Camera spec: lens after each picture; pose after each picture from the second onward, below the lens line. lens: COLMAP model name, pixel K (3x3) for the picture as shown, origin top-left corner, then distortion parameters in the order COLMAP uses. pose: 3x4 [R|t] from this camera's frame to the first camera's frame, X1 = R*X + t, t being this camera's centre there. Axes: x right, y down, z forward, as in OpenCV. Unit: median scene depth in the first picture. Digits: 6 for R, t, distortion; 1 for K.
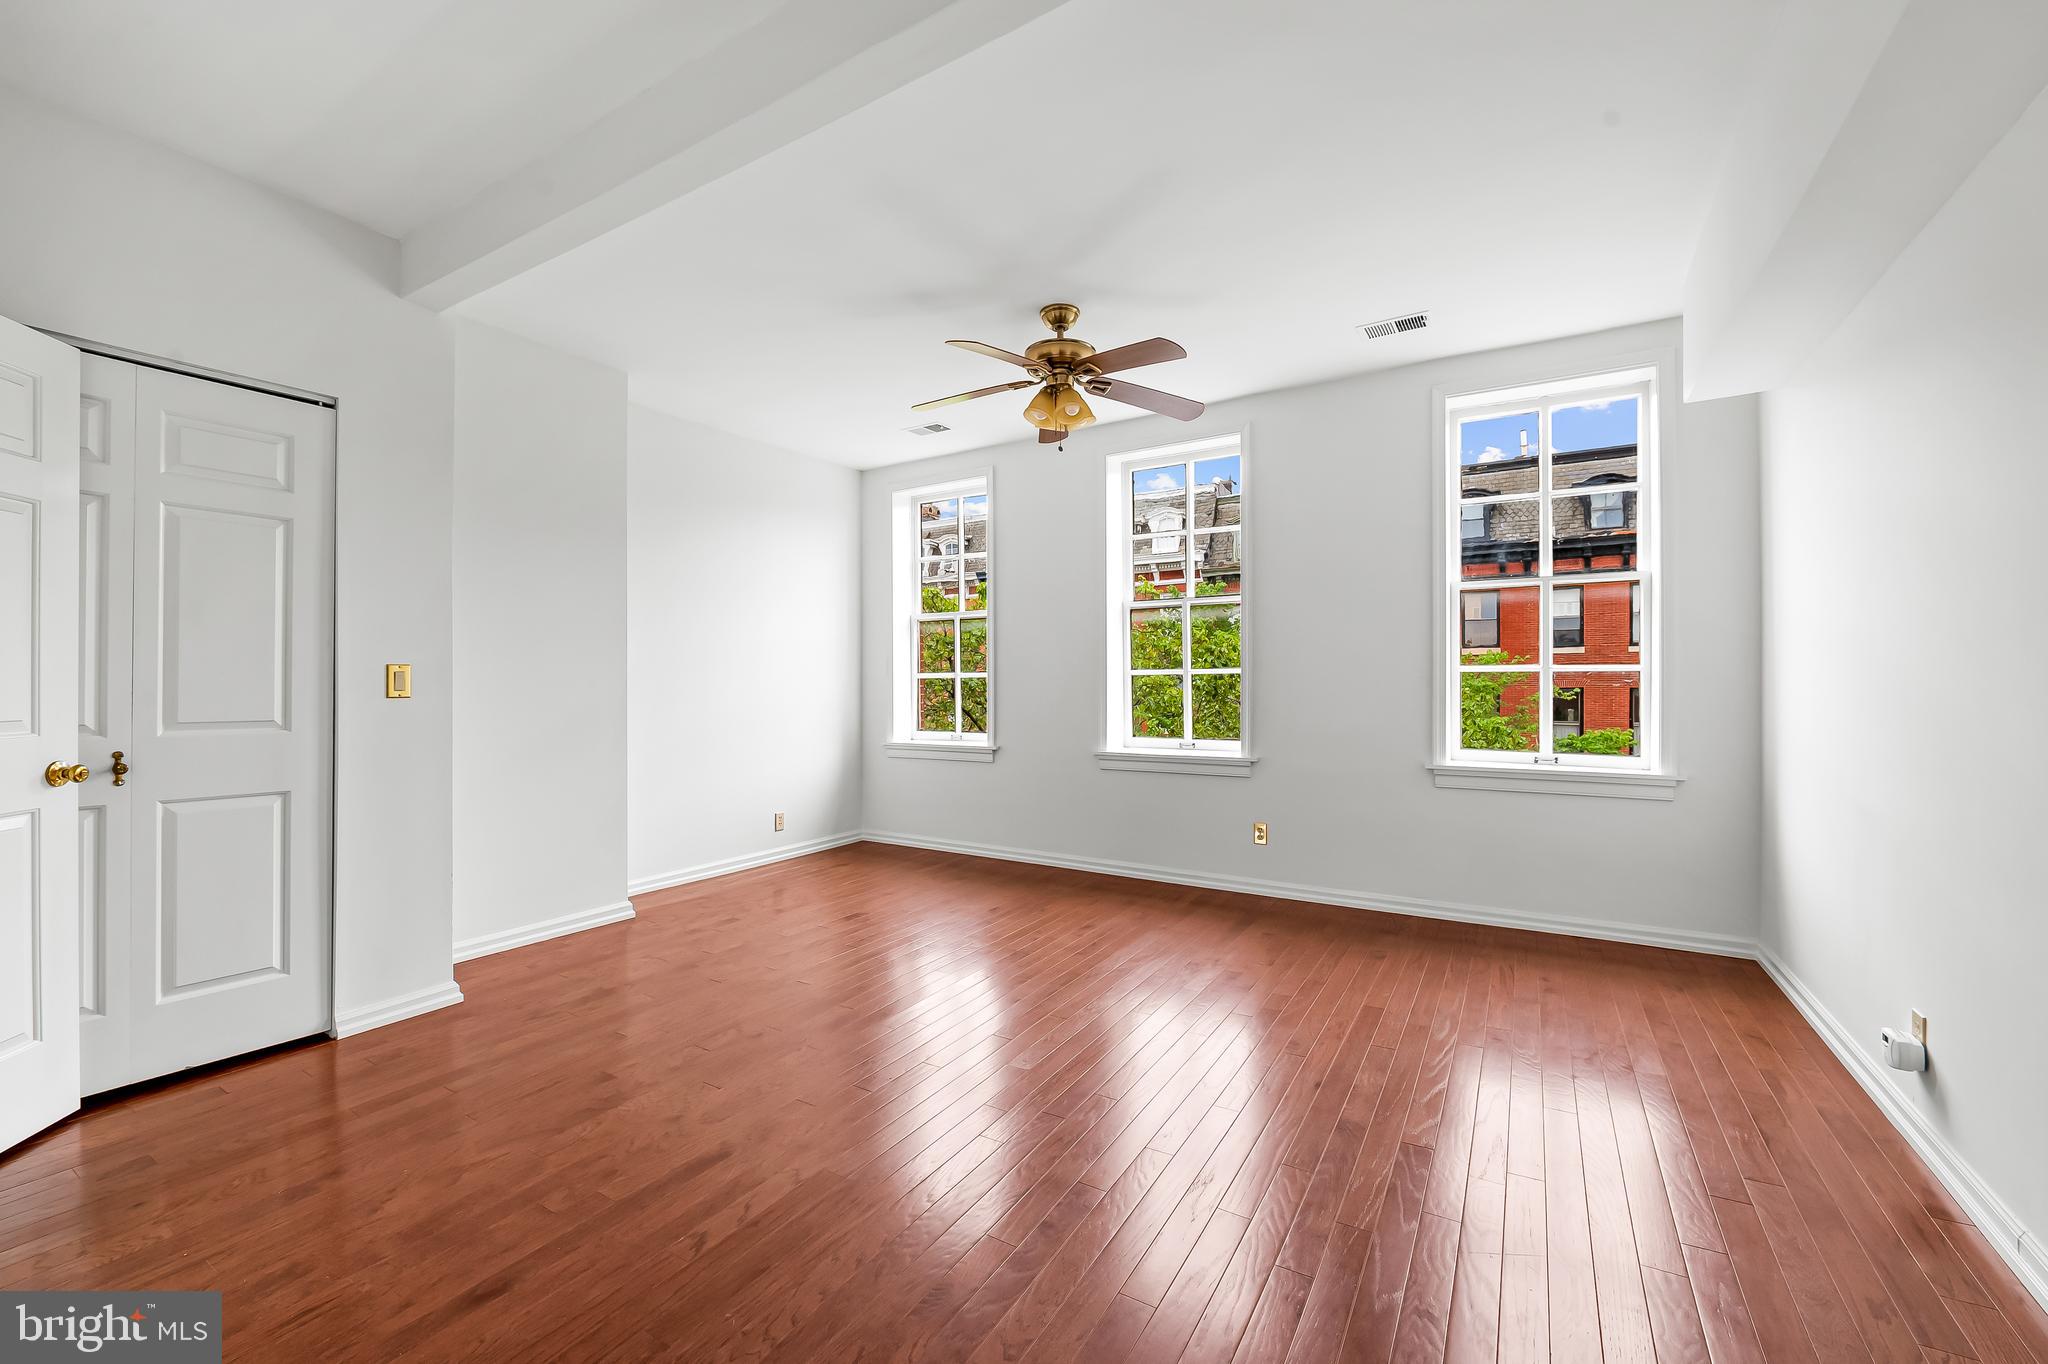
lens RADIAL K [[826.0, 0, 1030.5], [0, 826.0, 680.6], [0, 0, 1]] dist [-0.004250, -0.000803]
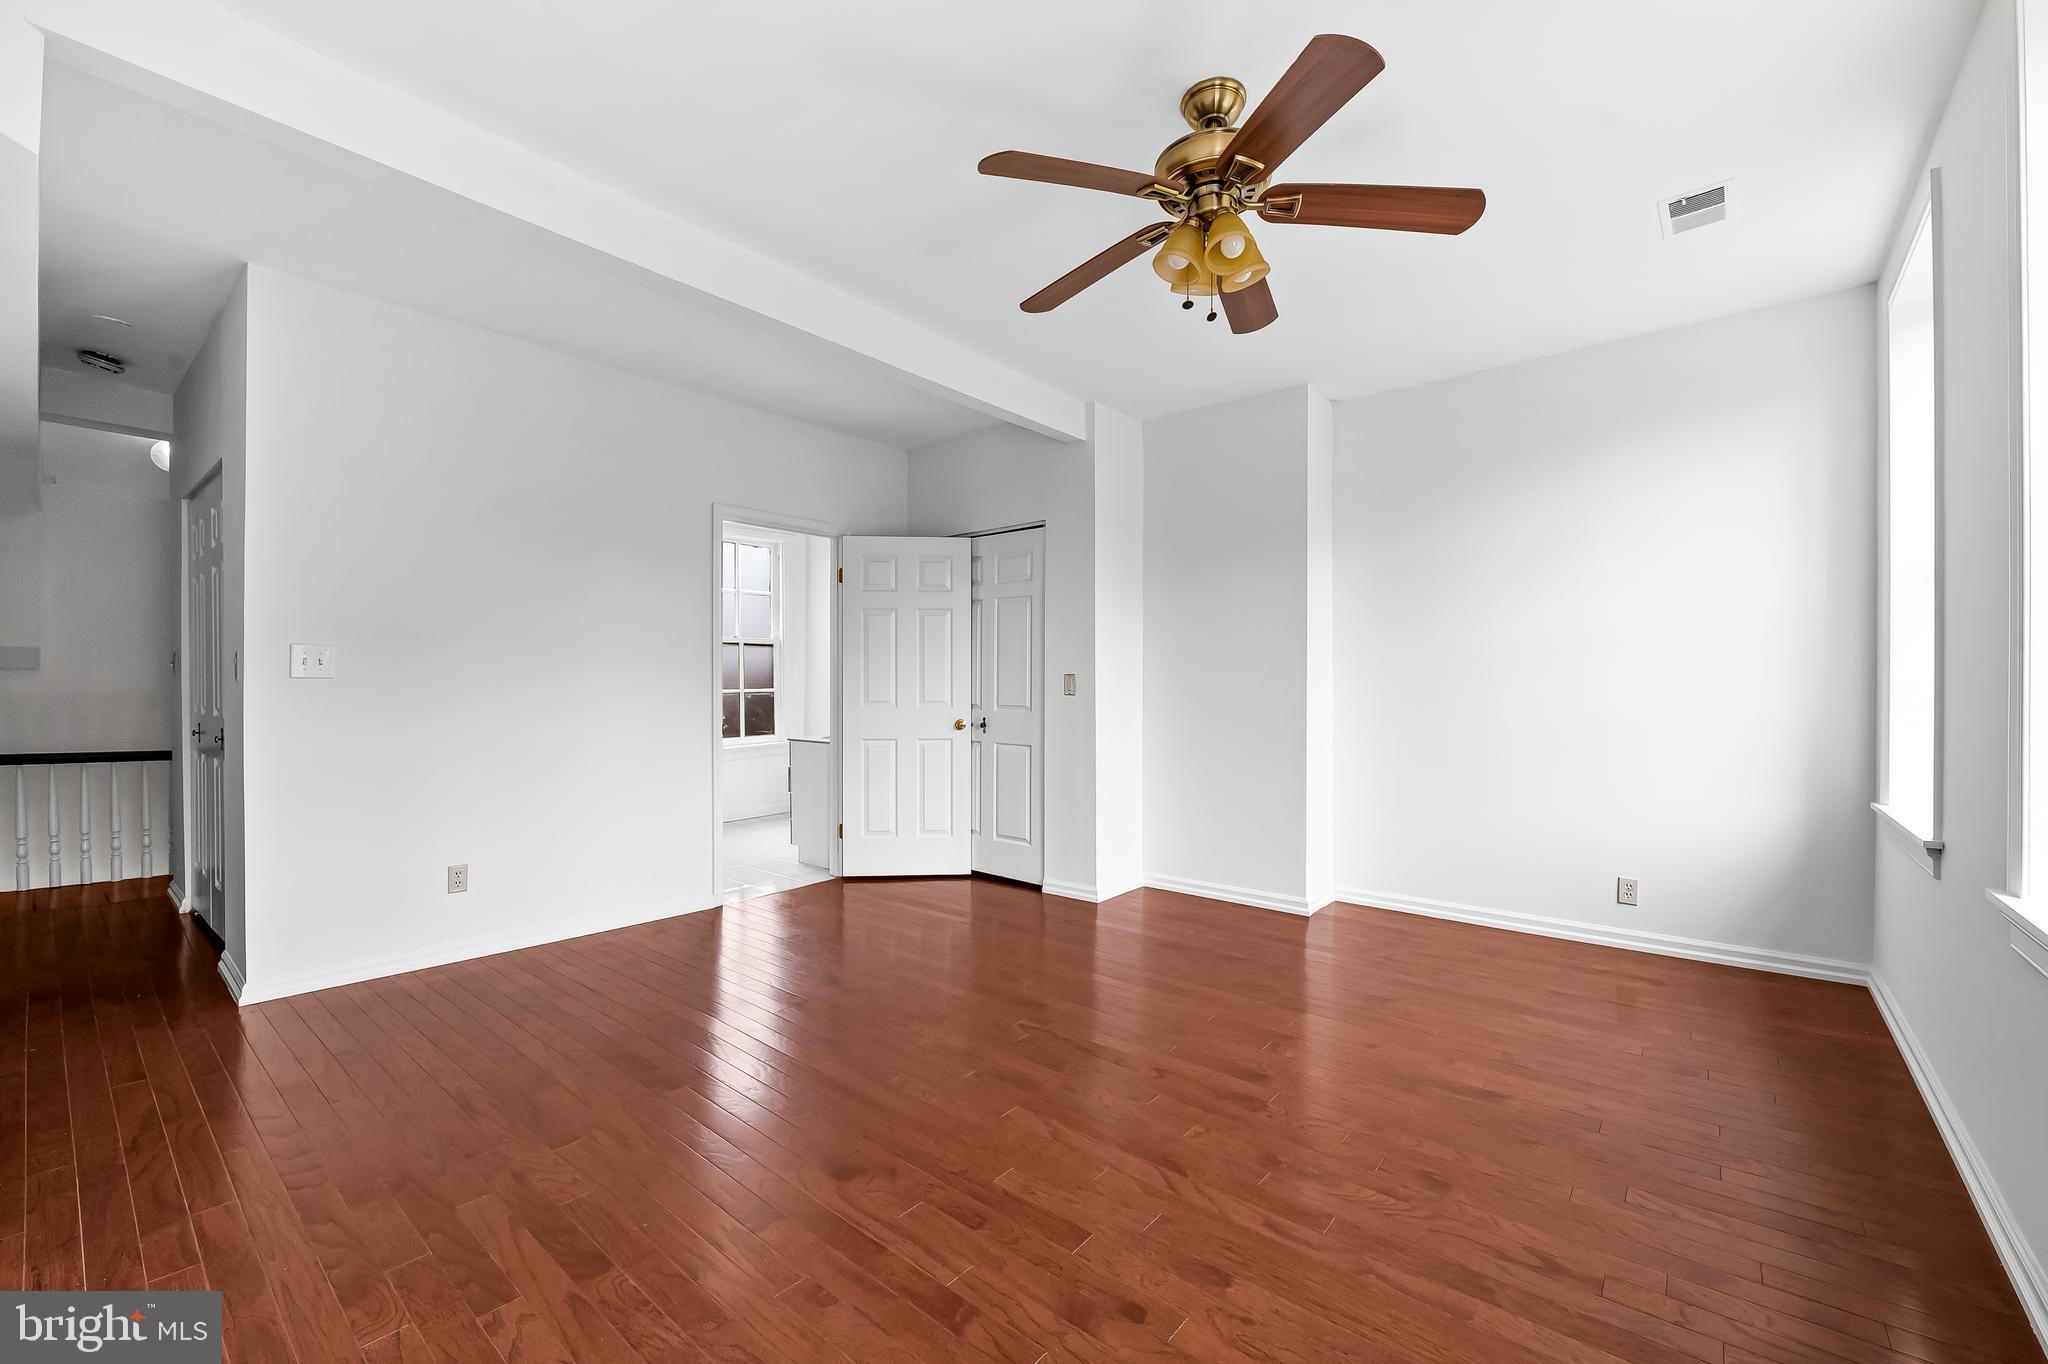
lens RADIAL K [[826.0, 0, 1028.7], [0, 826.0, 685.1], [0, 0, 1]] dist [-0.004250, -0.000803]
pose [[-0.147496, 0.002973, -0.989058, 0.911368], [0.003602, 0.999990, 0.002468, -0.003359], [0.989056, -0.003198, -0.147505, 1.274082]]
